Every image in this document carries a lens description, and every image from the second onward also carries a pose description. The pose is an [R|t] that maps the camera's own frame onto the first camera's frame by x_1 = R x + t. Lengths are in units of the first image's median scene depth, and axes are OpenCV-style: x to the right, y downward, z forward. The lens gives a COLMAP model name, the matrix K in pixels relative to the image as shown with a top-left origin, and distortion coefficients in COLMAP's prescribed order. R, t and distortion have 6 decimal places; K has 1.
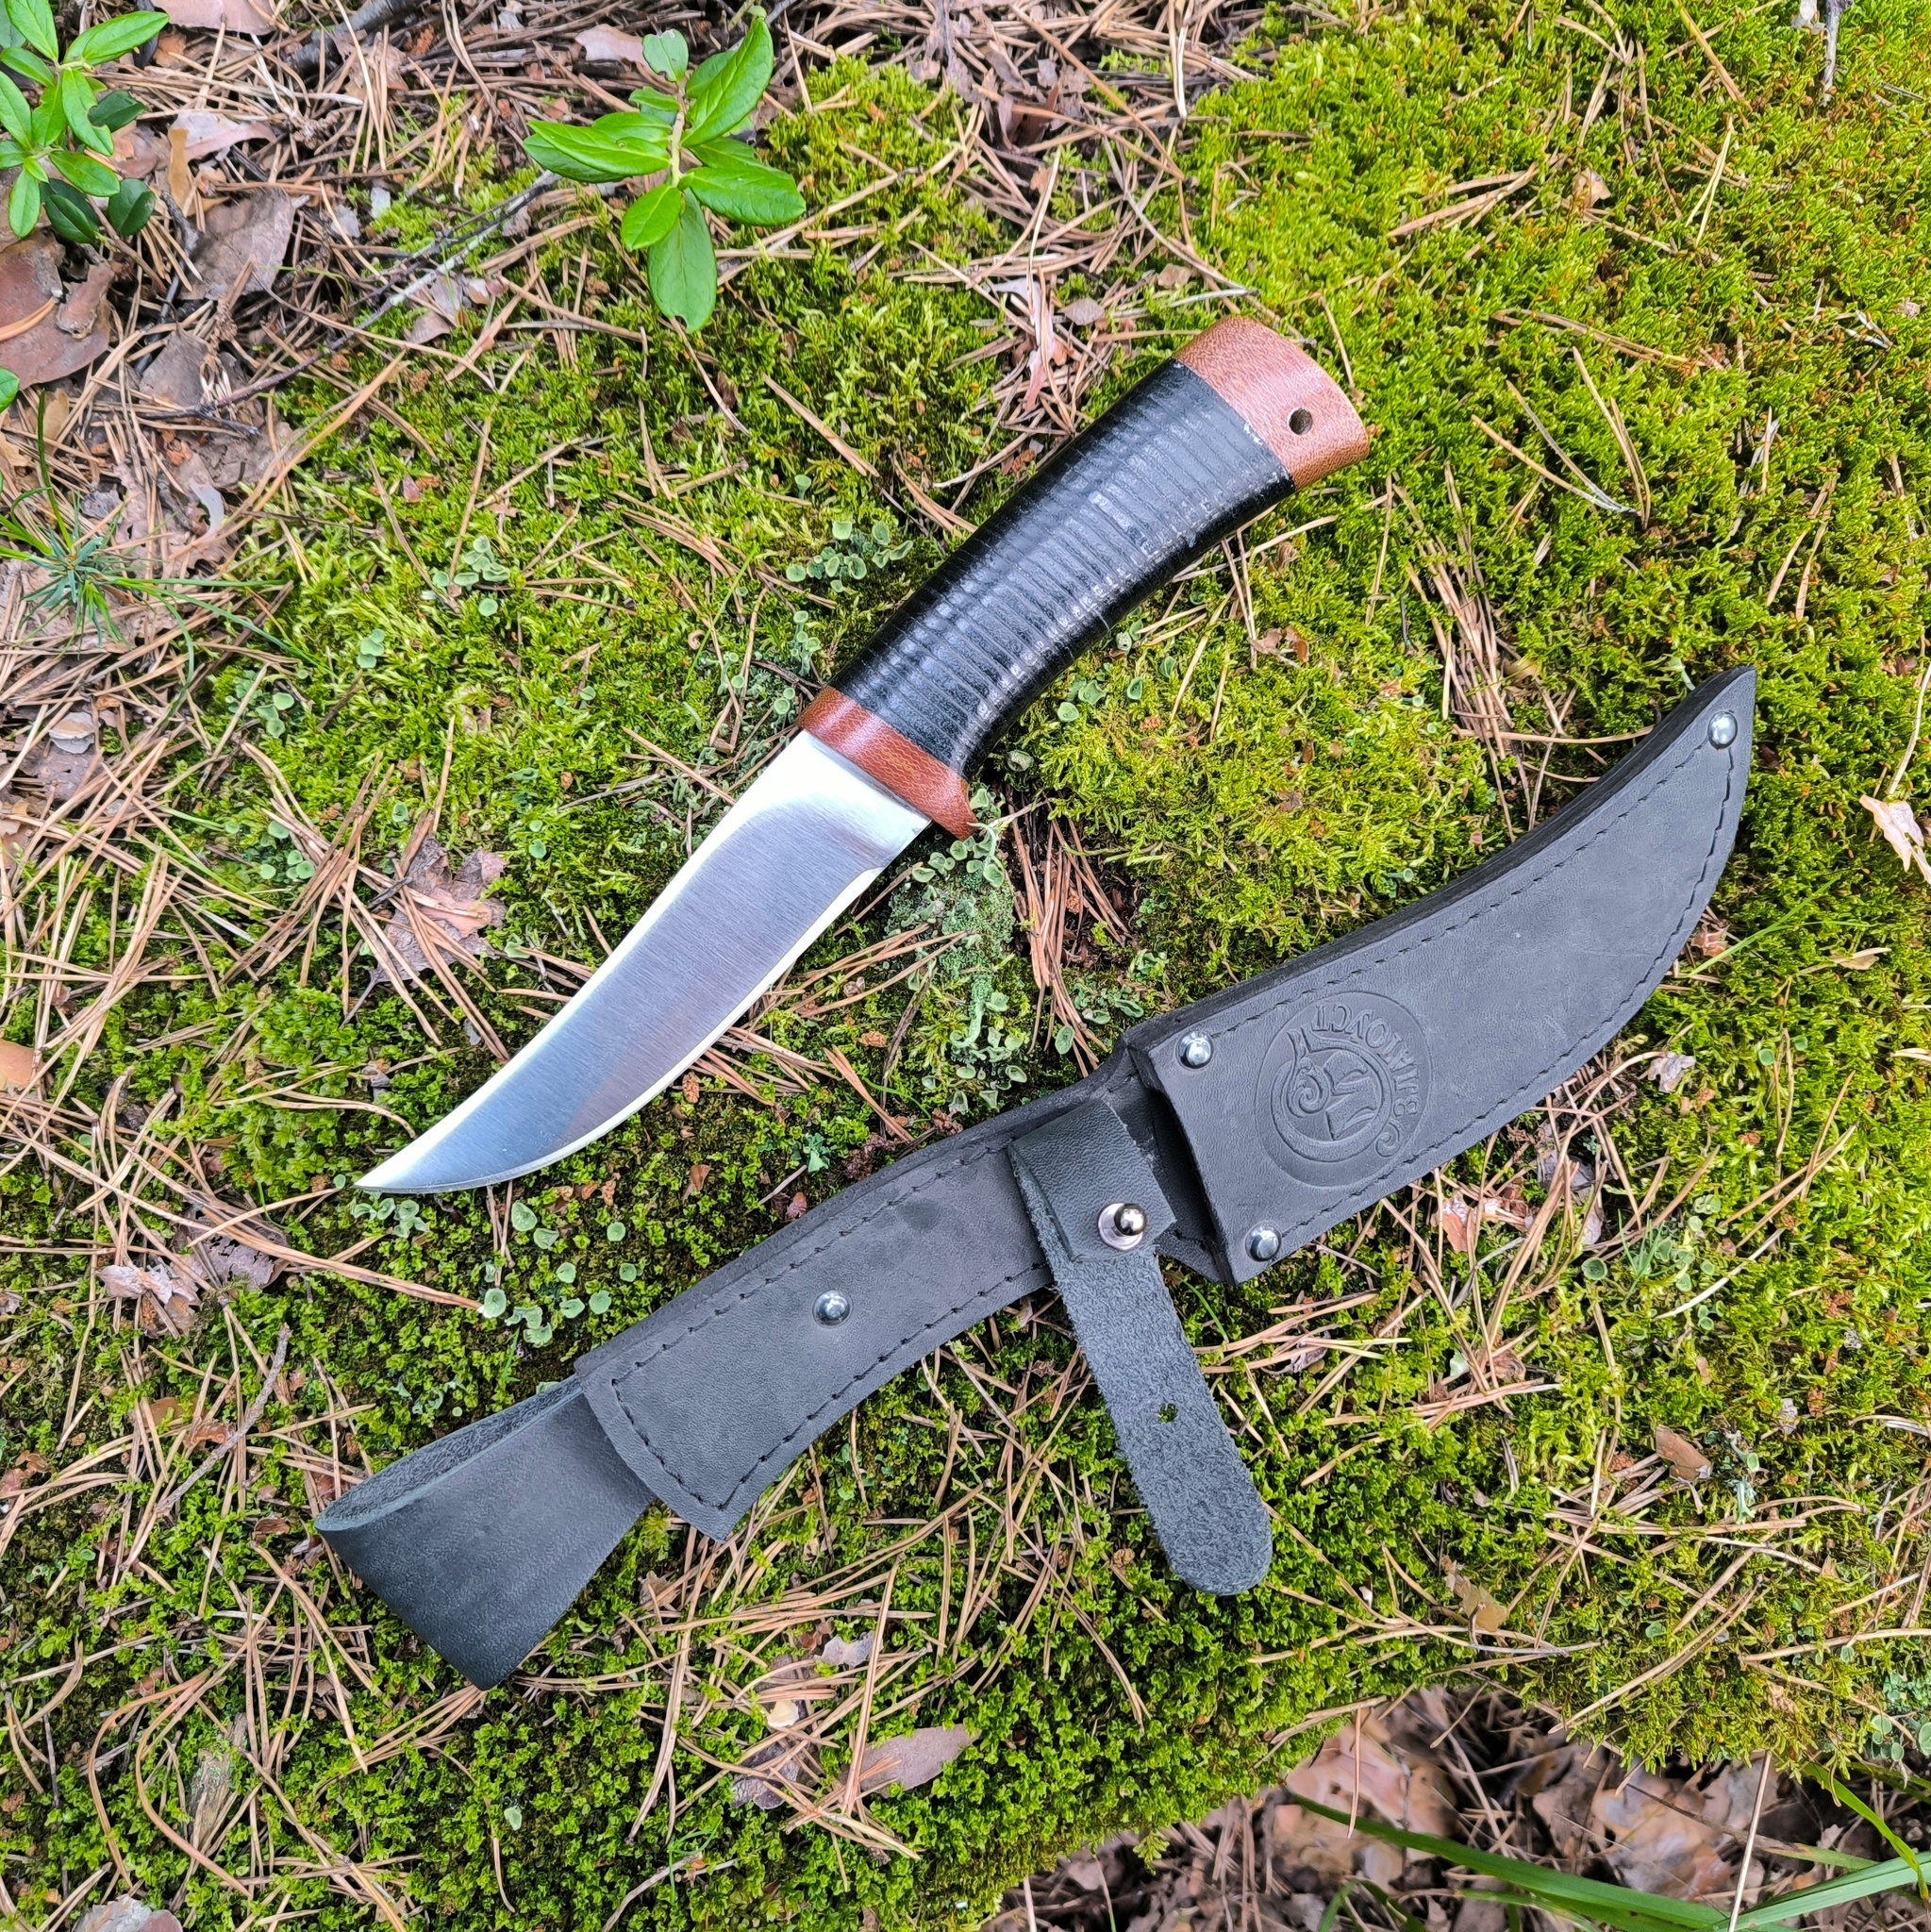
lens RADIAL K [[1903.2, 0, 949.0], [0, 1903.2, 949.9], [0, 0, 1]] dist [-0.035365, 0.000000]
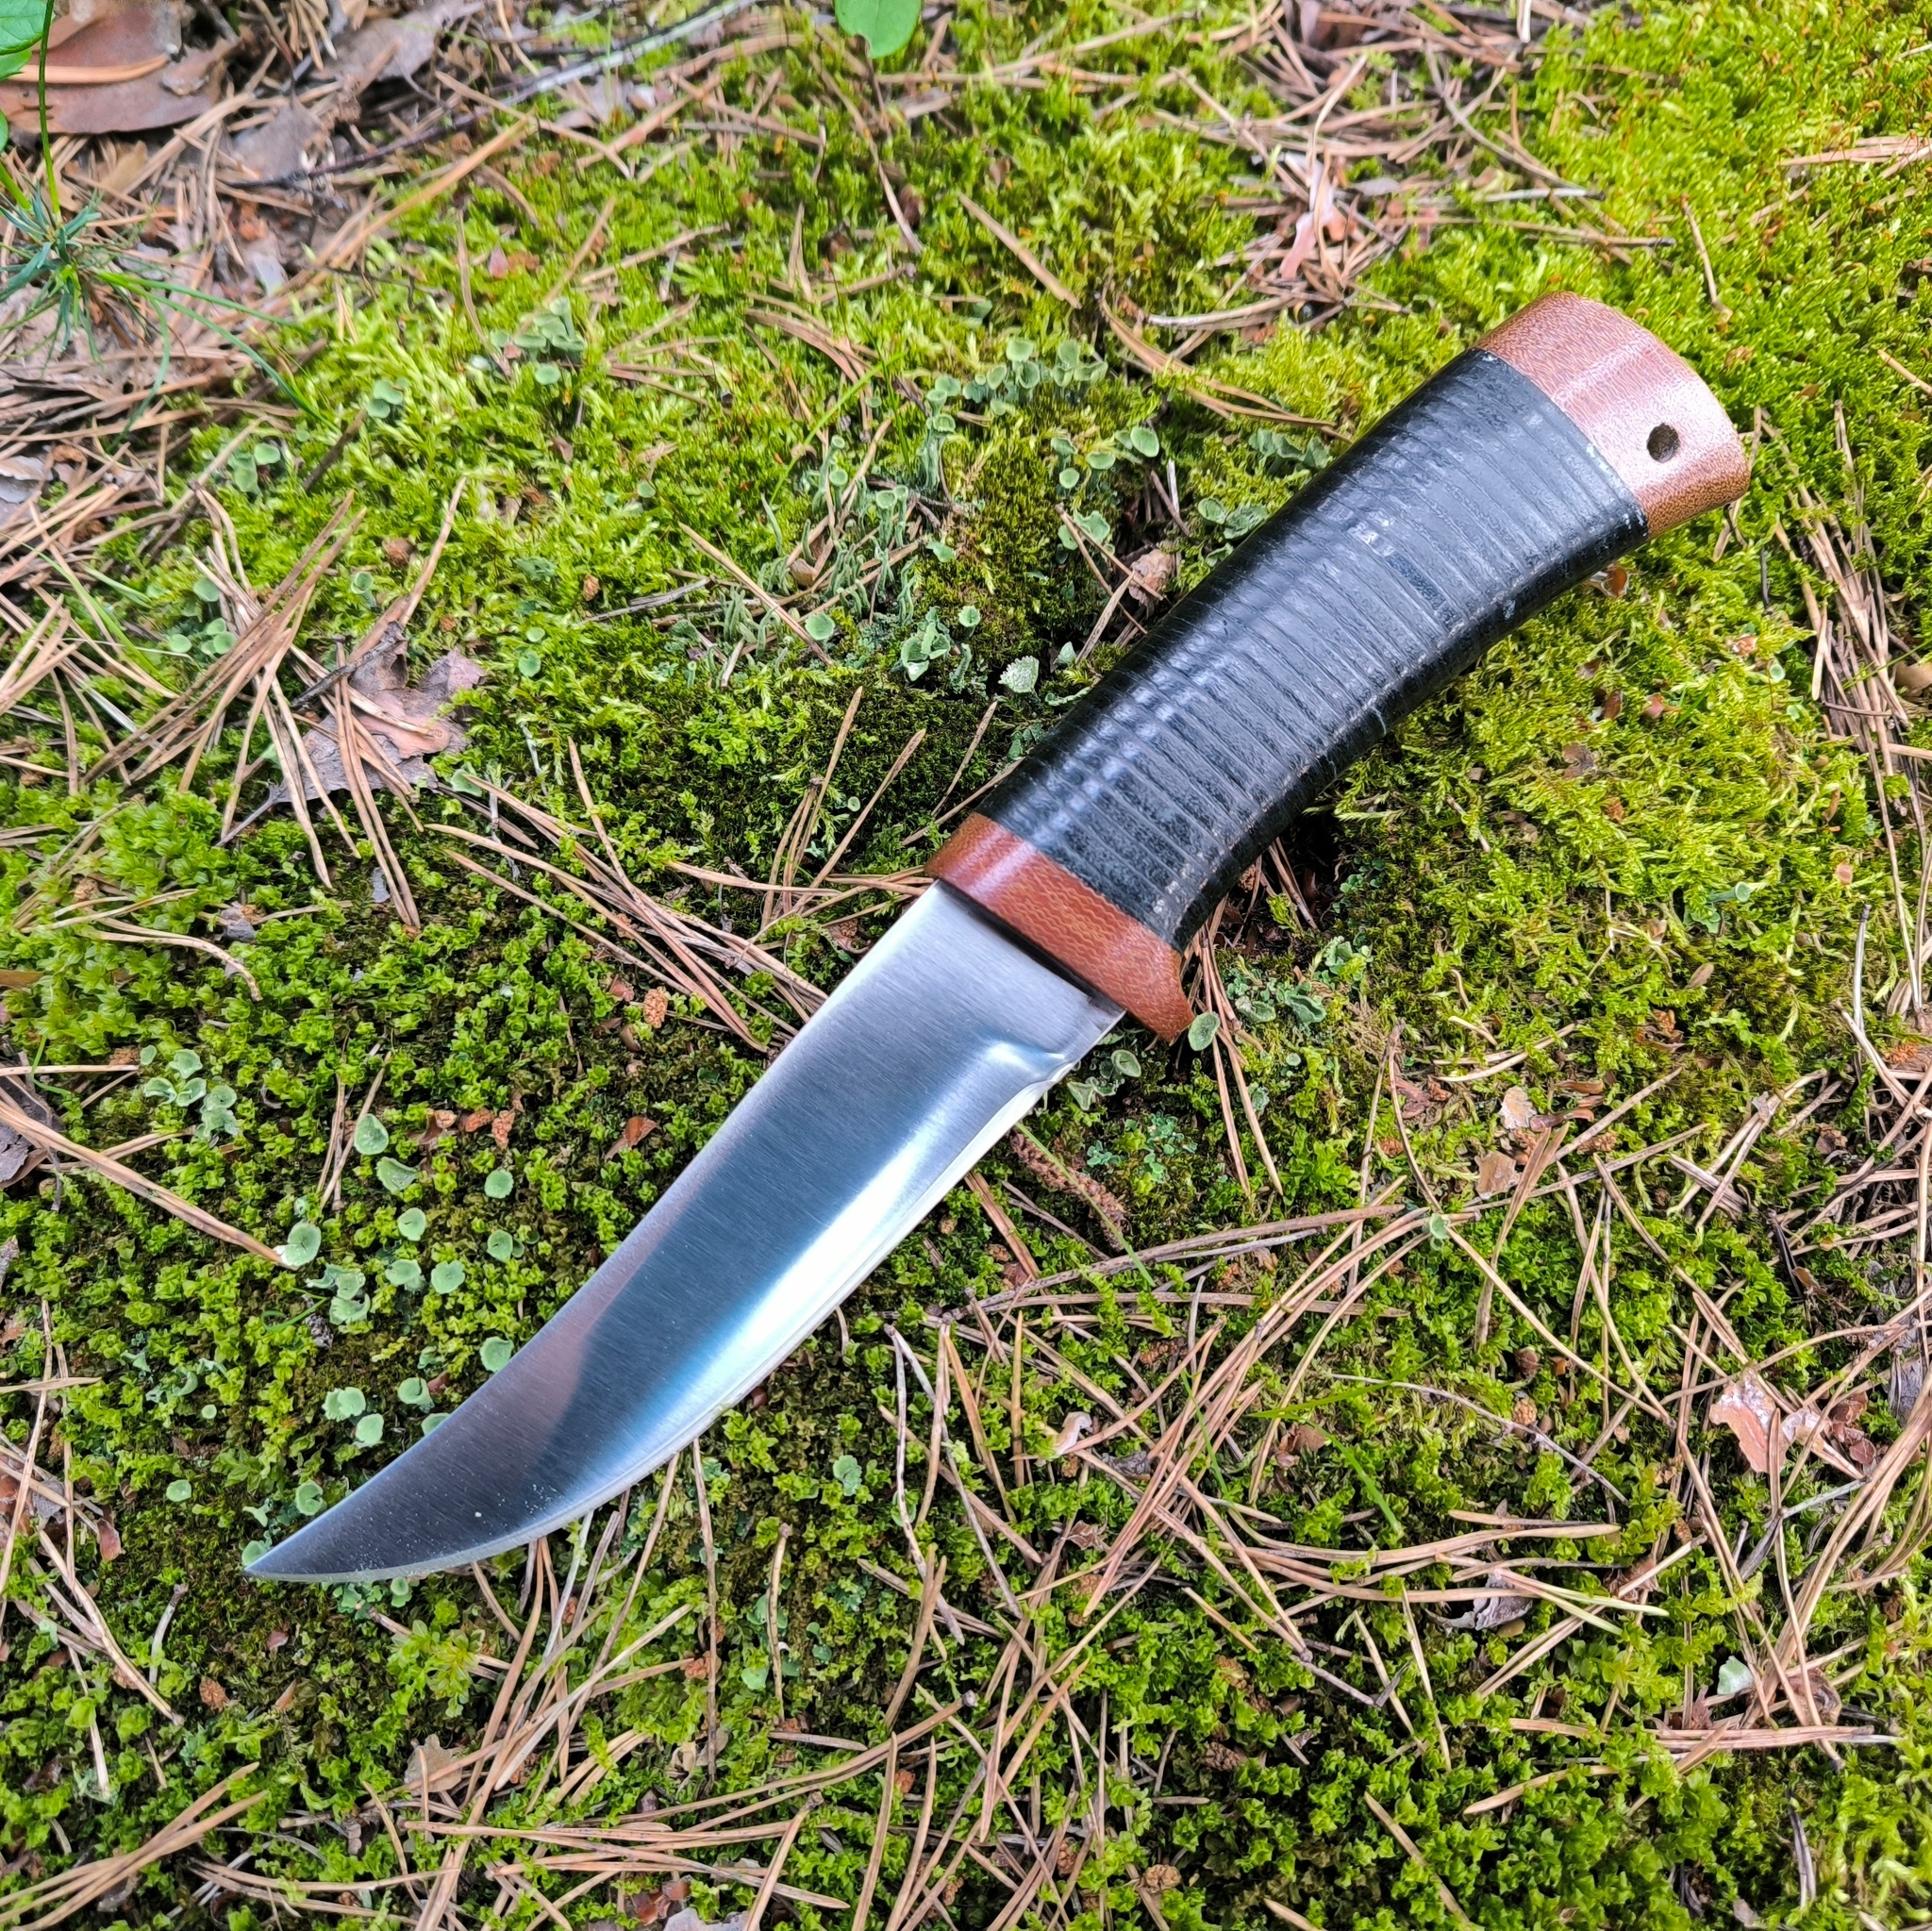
lens RADIAL K [[1903.2, 0, 965.1], [0, 1903.2, 950.4], [0, 0, 1]] dist [-0.035365, 0.000000]
pose [[0.979885, 0.169055, -0.106047, 0.043039], [-0.189182, 0.956062, -0.223954, 0.180666], [0.063527, 0.239512, 0.968813, 0.321953]]
